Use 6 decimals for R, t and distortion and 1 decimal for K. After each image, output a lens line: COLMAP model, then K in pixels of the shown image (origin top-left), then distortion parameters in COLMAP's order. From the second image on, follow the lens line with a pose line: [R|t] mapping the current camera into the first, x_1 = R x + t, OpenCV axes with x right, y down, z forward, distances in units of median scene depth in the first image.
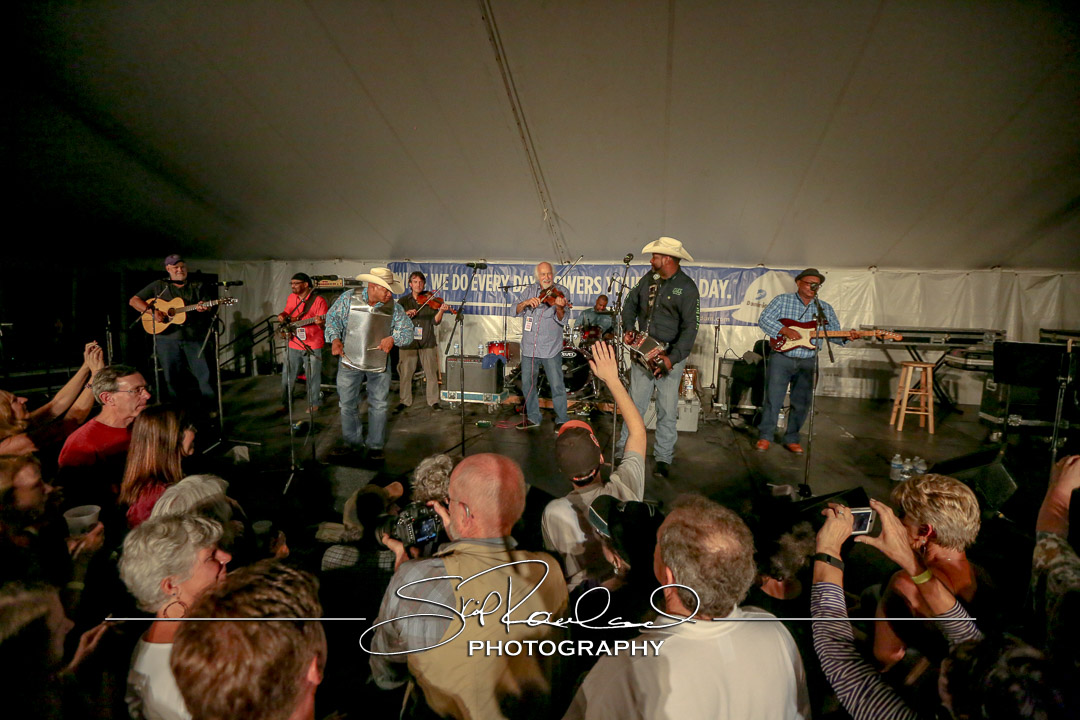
lens RADIAL K [[497.8, 0, 535.8], [0, 497.8, 357.7], [0, 0, 1]] dist [-0.044758, 0.018723]
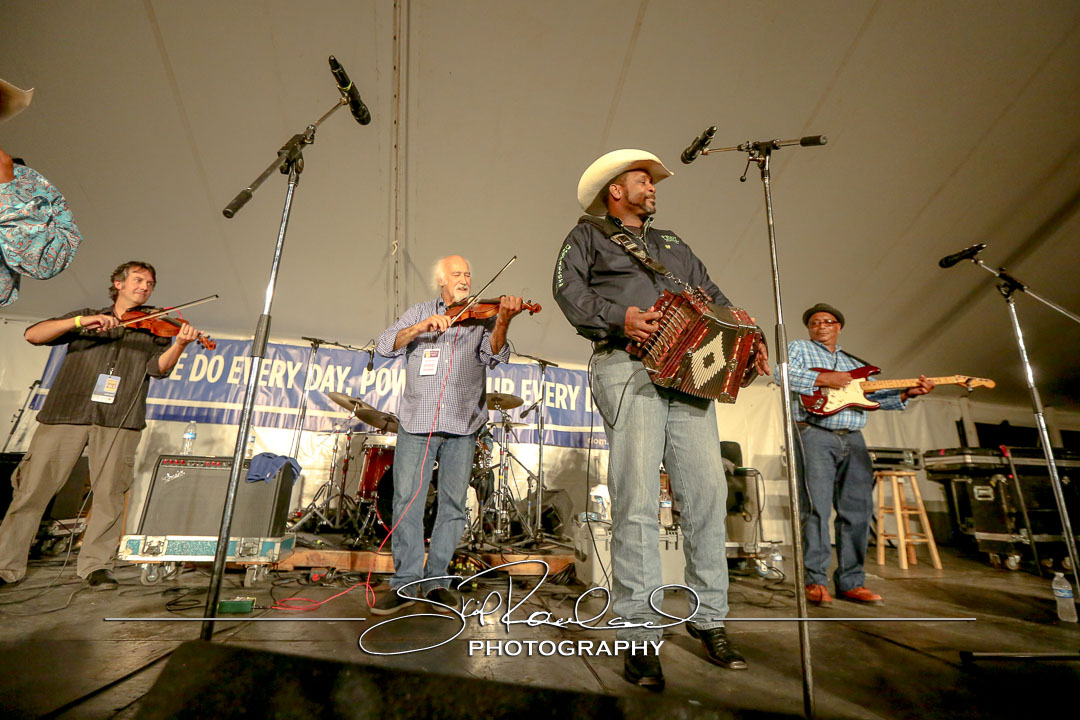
lens RADIAL K [[487.3, 0, 539.4], [0, 487.3, 340.6], [0, 0, 1]] dist [-0.049924, 0.018946]
pose [[0.872153, 0.174744, 0.456962, -0.125081], [0.022834, 0.918479, -0.394810, 0.099644], [-0.488701, 0.354769, 0.797064, 0.576486]]
